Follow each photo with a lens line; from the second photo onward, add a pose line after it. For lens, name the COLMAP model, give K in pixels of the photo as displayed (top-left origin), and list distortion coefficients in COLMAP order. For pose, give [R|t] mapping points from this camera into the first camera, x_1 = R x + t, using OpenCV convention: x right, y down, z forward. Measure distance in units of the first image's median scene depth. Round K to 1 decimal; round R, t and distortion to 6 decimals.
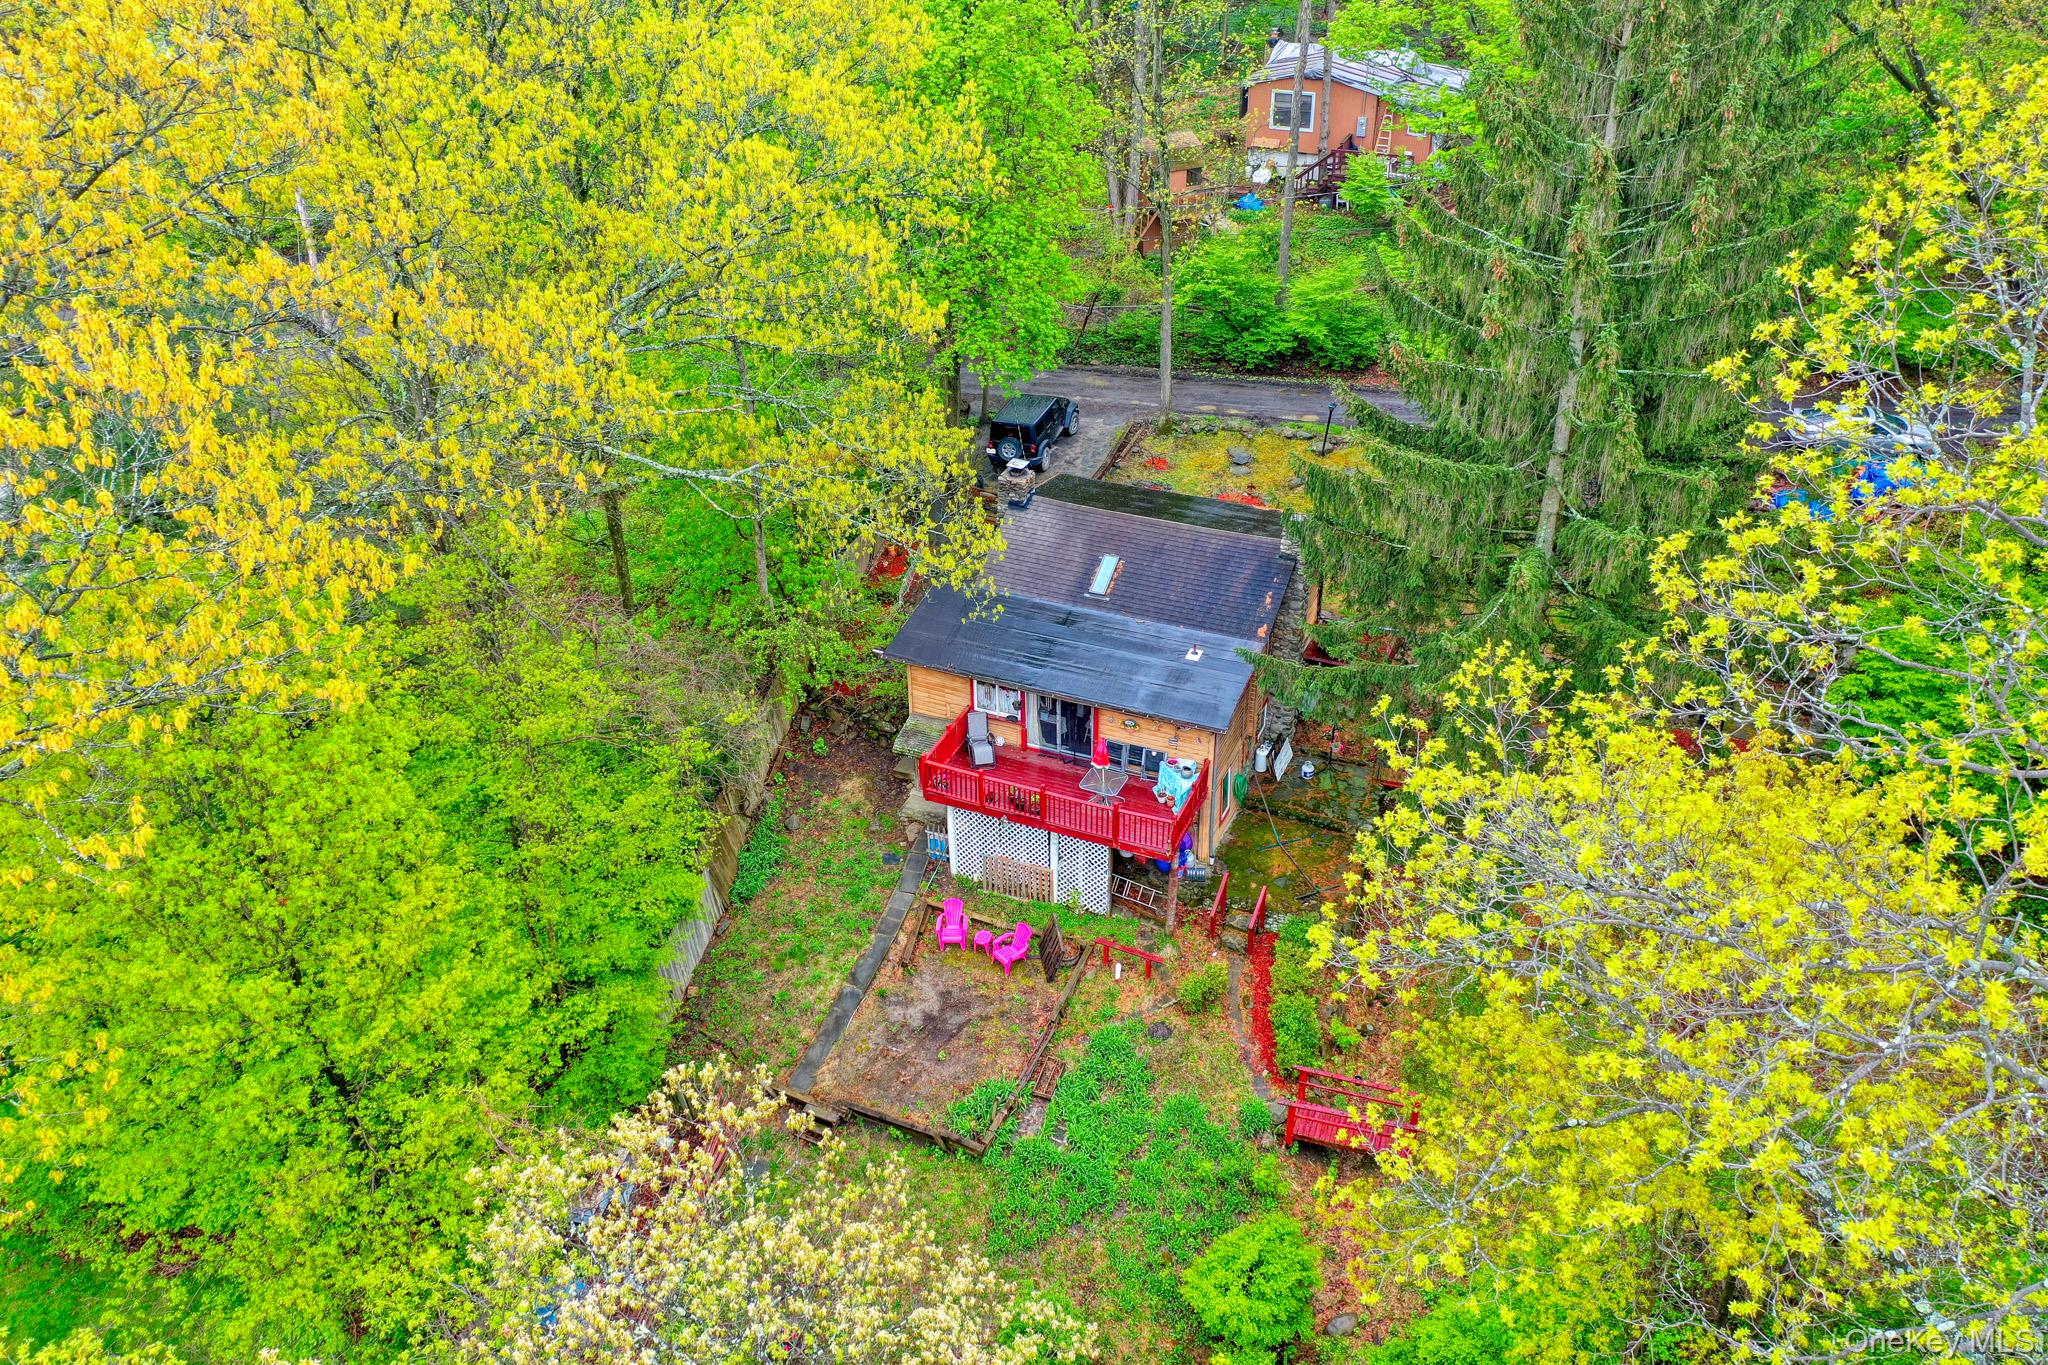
lens RADIAL K [[1621.2, 0, 1024.0], [0, 1621.2, 682.5], [0, 0, 1]] dist [0.002960, 0.002275]
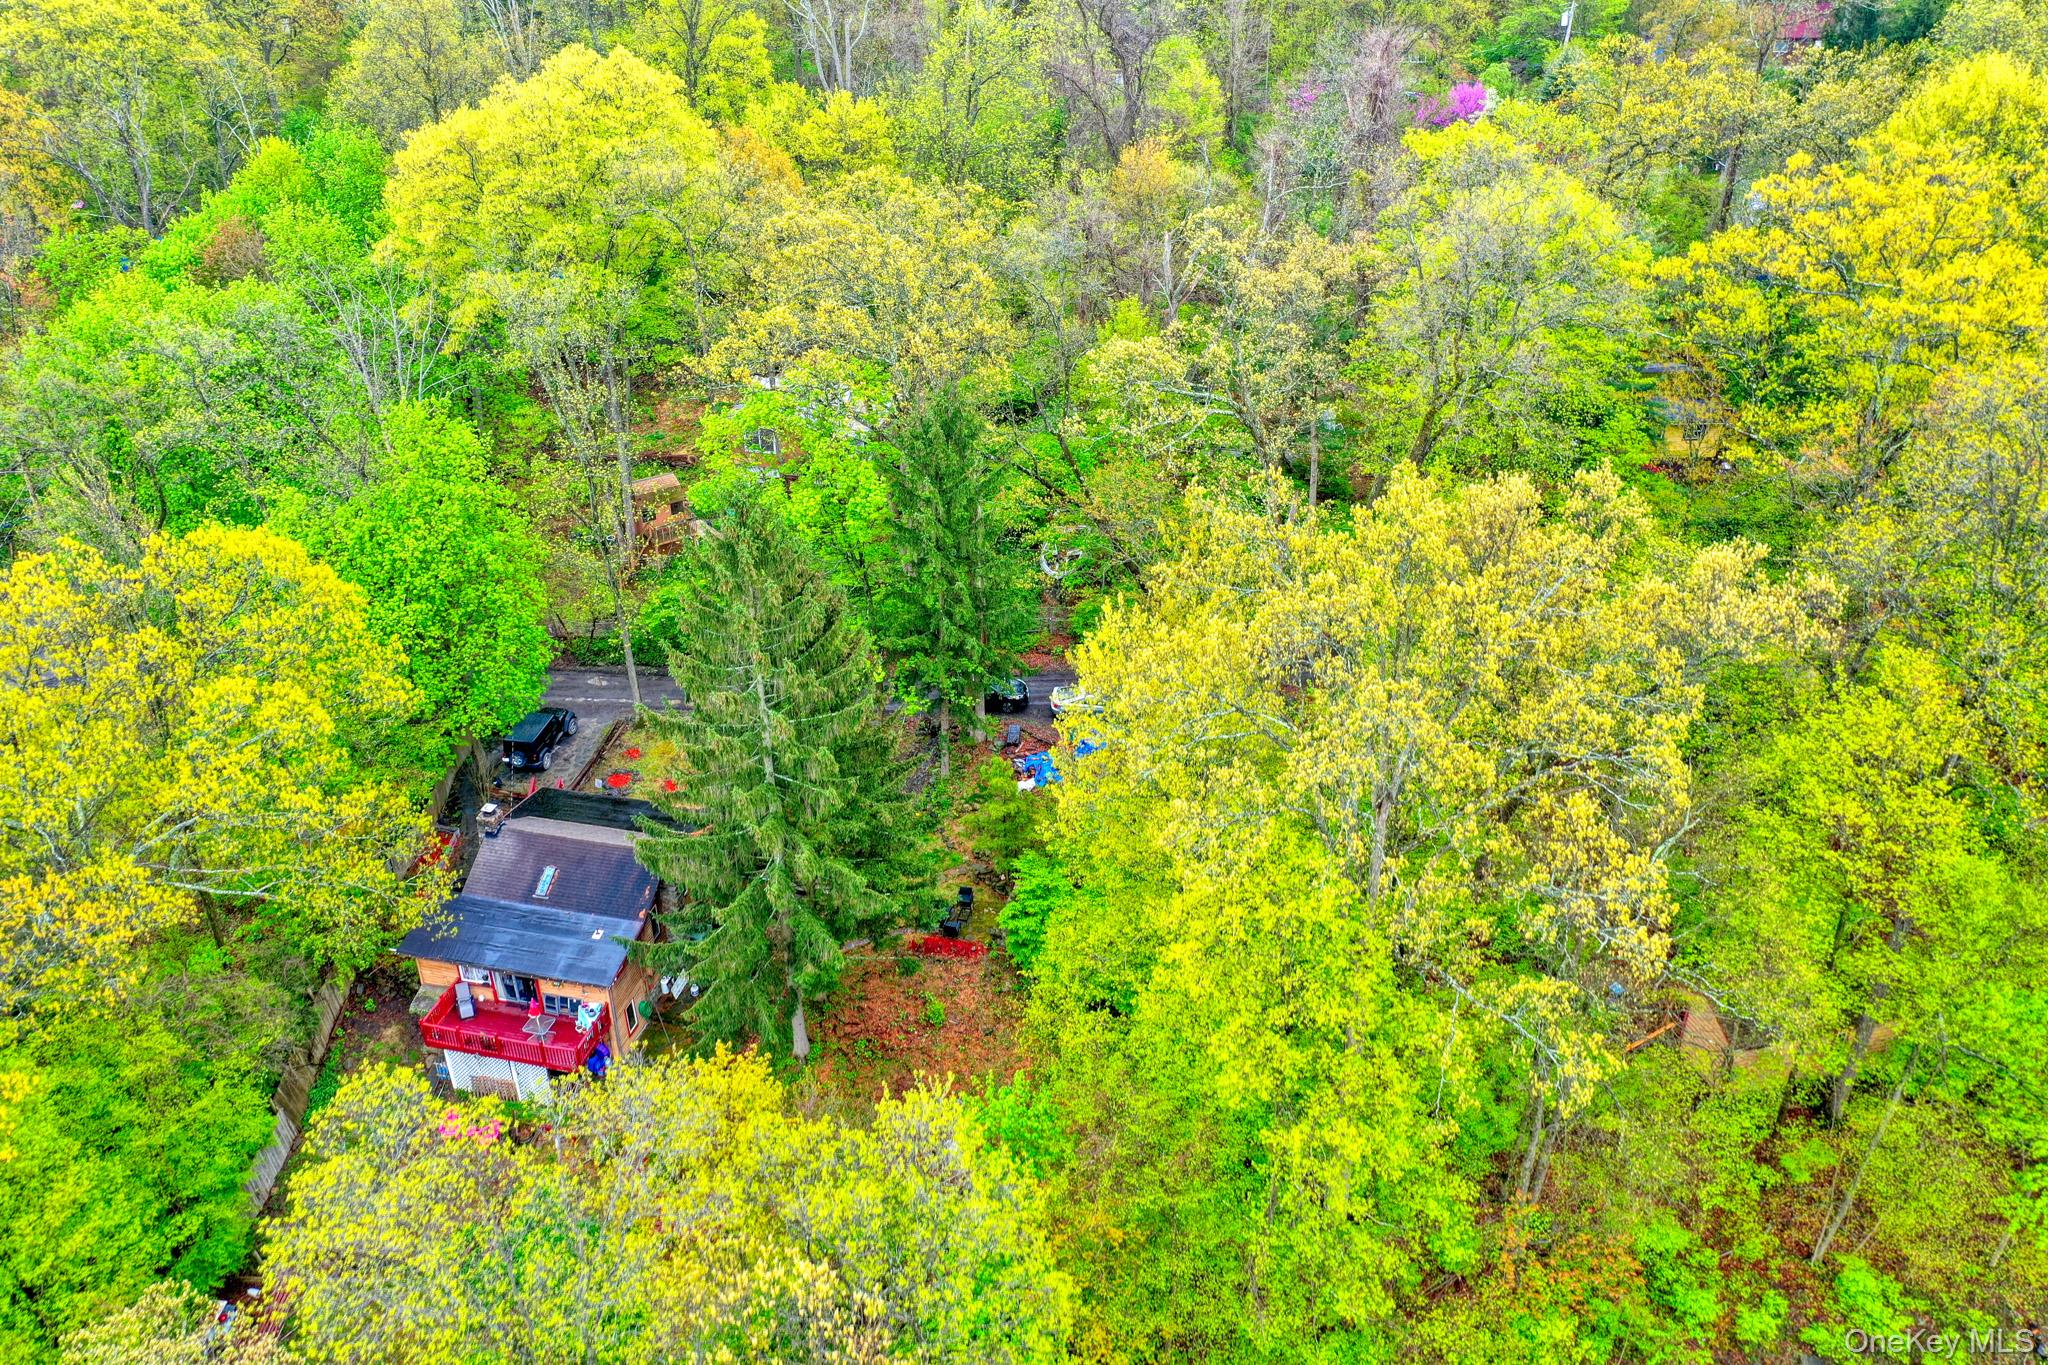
lens RADIAL K [[1621.2, 0, 1024.0], [0, 1621.2, 682.5], [0, 0, 1]] dist [0.002960, 0.002275]
pose [[0.985104, -0.081057, 0.151659, 0.290871], [0.085252, 0.996131, -0.021355, -0.190375], [-0.149341, 0.033967, 0.988202, -0.627964]]
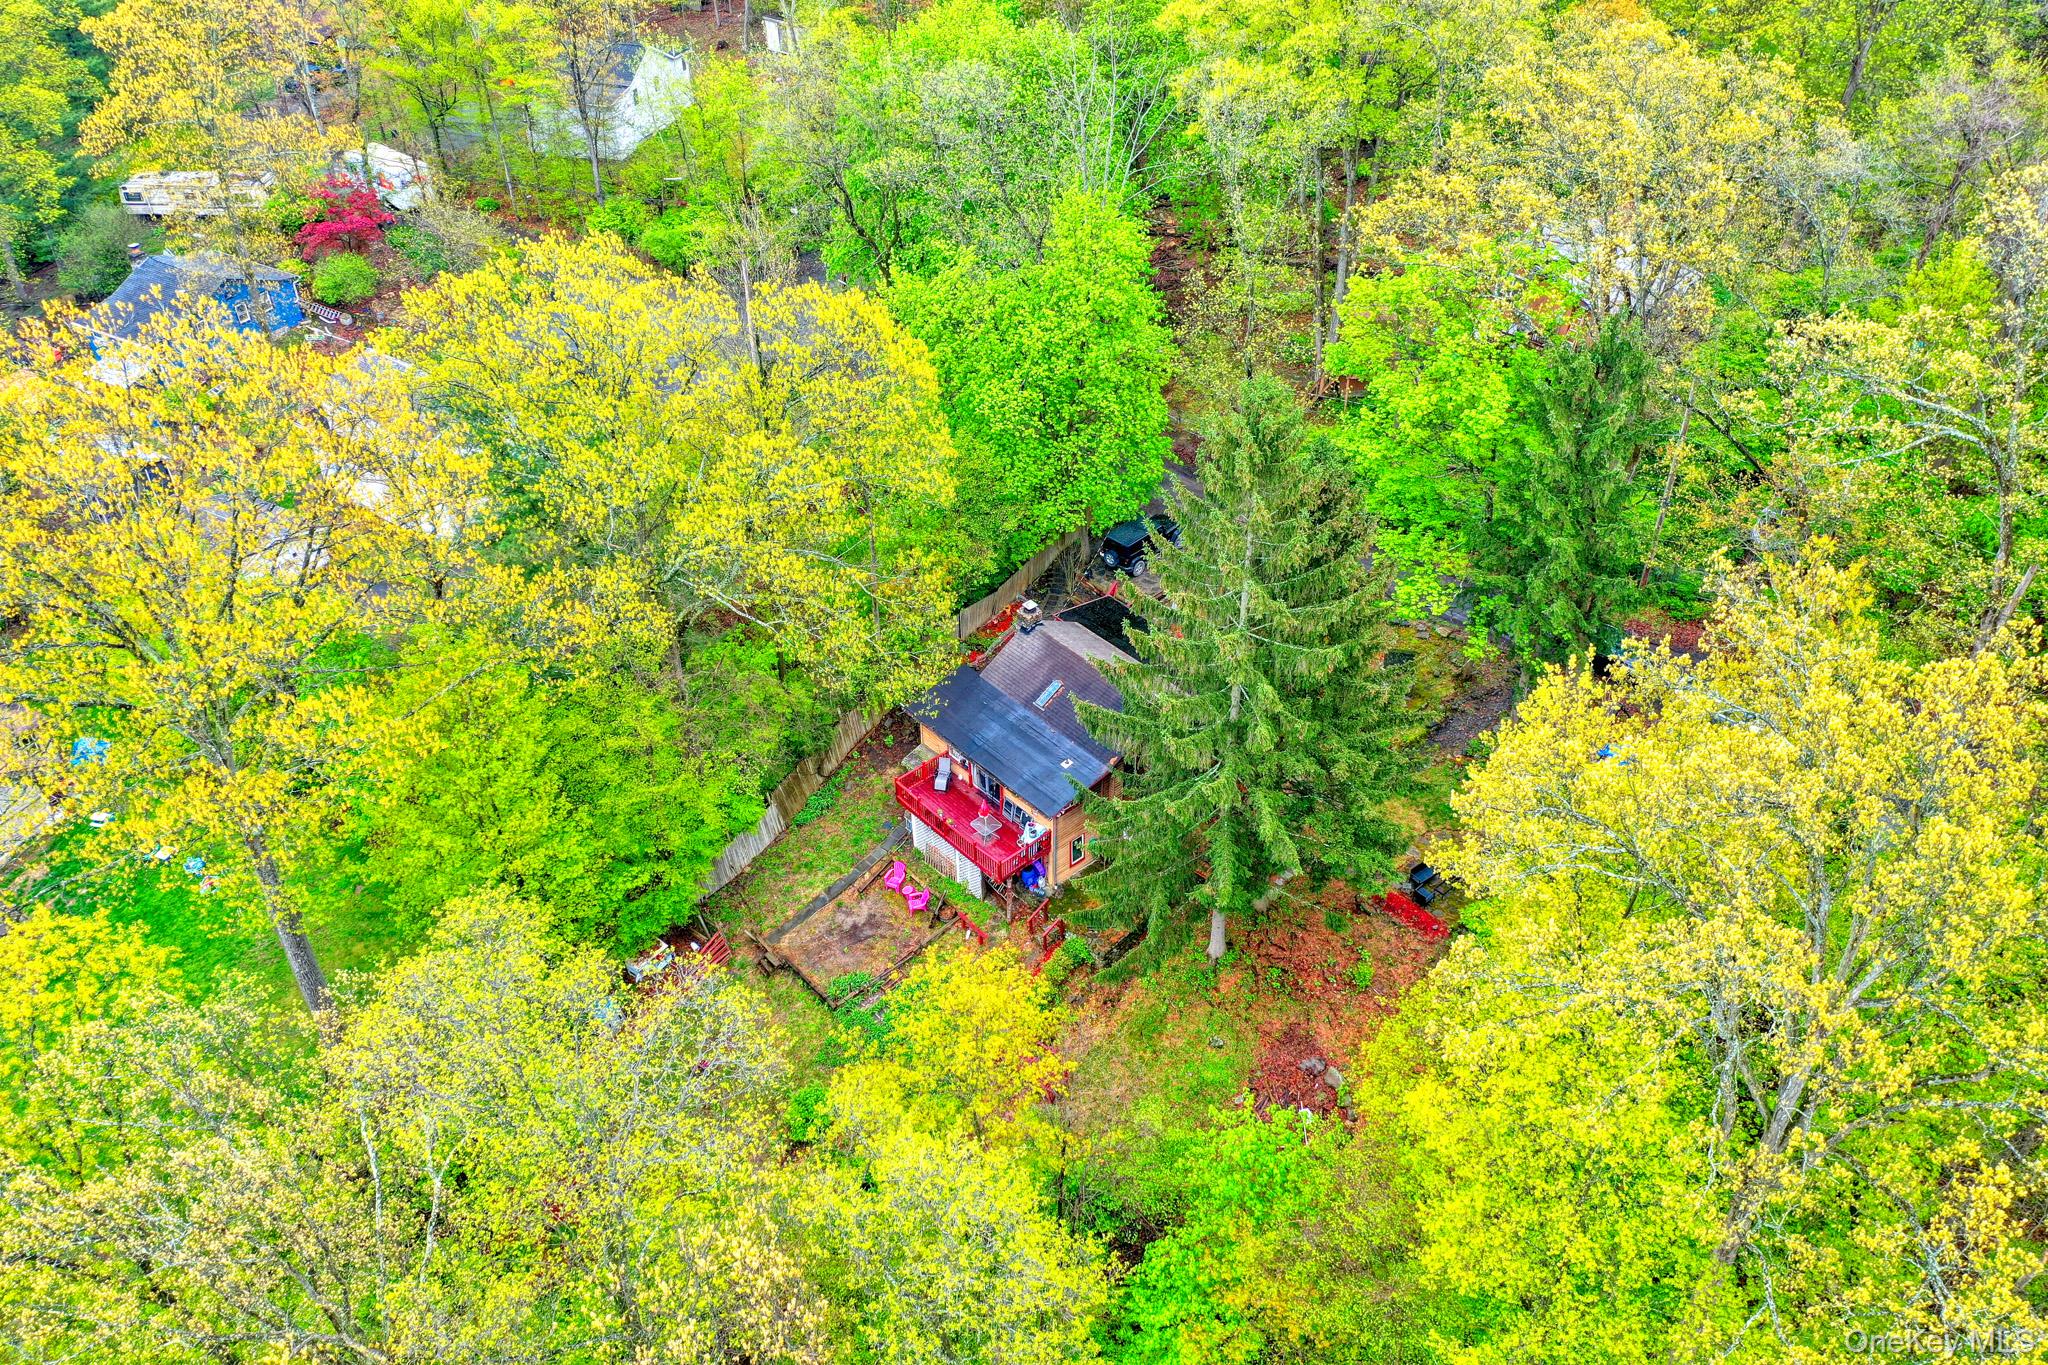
lens RADIAL K [[1621.2, 0, 1024.0], [0, 1621.2, 682.5], [0, 0, 1]] dist [0.002960, 0.002275]
pose [[0.906679, 0.263550, -0.329356, 0.564426], [-0.220384, 0.961719, 0.162874, -0.339954], [0.359673, -0.075090, 0.930052, -0.489697]]
